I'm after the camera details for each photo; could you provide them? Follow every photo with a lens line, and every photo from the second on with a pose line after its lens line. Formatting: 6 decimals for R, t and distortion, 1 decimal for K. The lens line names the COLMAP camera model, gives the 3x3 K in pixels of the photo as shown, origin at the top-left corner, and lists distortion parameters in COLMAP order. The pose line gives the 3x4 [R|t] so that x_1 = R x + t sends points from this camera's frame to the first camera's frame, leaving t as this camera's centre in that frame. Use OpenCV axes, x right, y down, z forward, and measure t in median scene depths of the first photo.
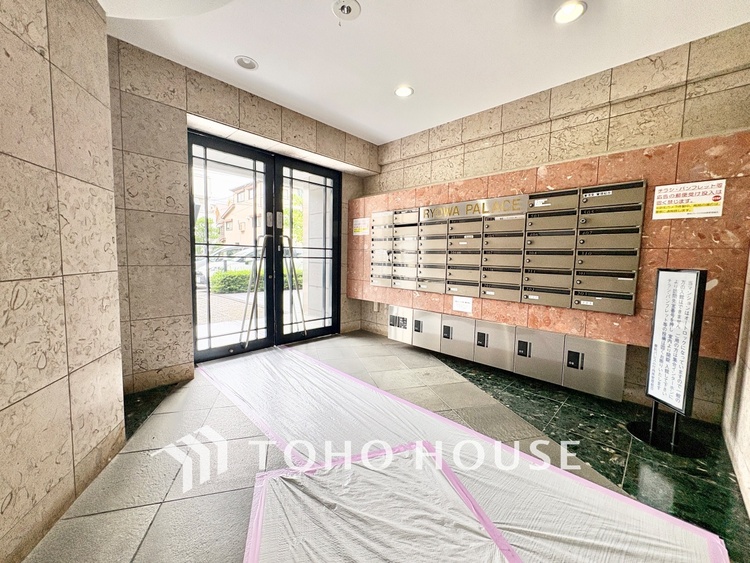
lens RADIAL K [[298.4, 0, 375.3], [0, 298.4, 280.8], [0, 0, 1]] dist [-0.000293, 0.000026]
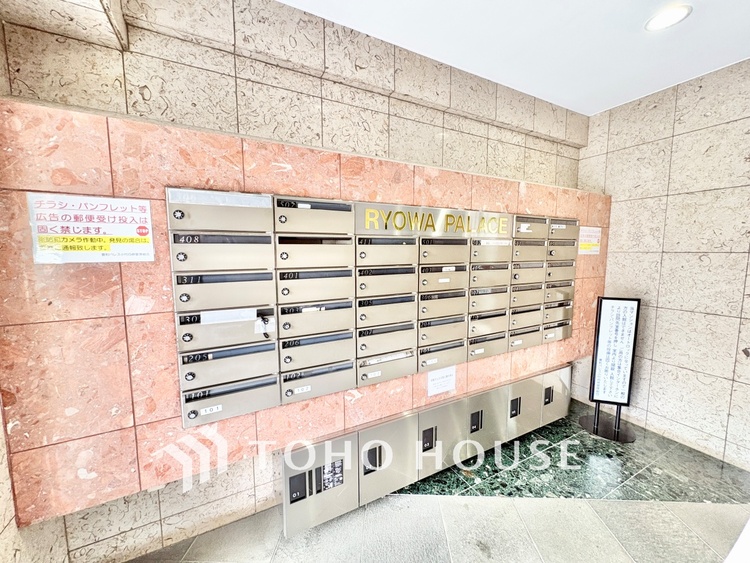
lens RADIAL K [[298.4, 0, 373.4], [0, 298.4, 280.6], [0, 0, 1]] dist [-0.000293, 0.000026]
pose [[0.311918, -0.120879, 0.942388, -0.329472], [0.085310, 0.991430, 0.098933, -0.217720], [-0.946271, 0.049536, 0.319557, 1.055825]]
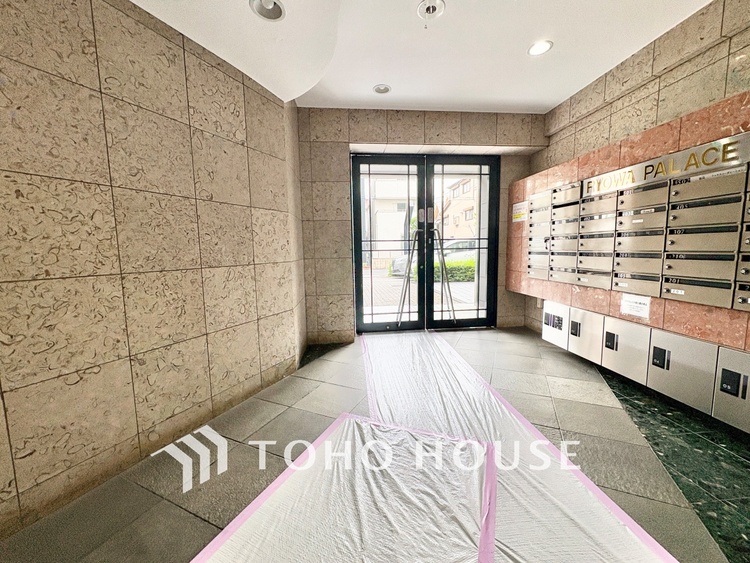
lens RADIAL K [[298.4, 0, 375.8], [0, 298.4, 280.7], [0, 0, 1]] dist [-0.000293, 0.000026]
pose [[0.764126, 0.034022, -0.644170, 0.312805], [-0.016442, 0.999311, 0.033275, 0.004946], [0.644858, -0.014835, 0.764158, 0.043475]]
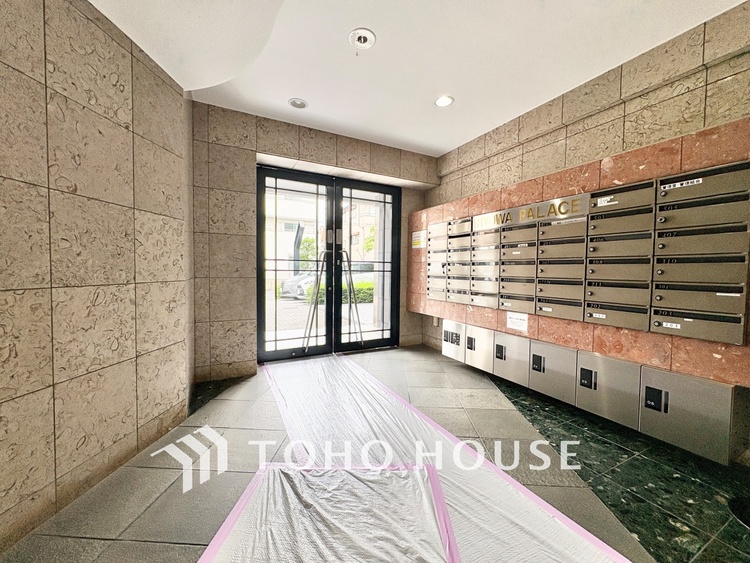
lens RADIAL K [[298.4, 0, 375.6], [0, 298.4, 281.0], [0, 0, 1]] dist [-0.000293, 0.000026]
pose [[0.948521, 0.002200, -0.316707, 0.198197], [-0.017471, 0.998817, -0.045386, 0.007119], [0.316232, 0.048583, 0.947437, 0.024358]]
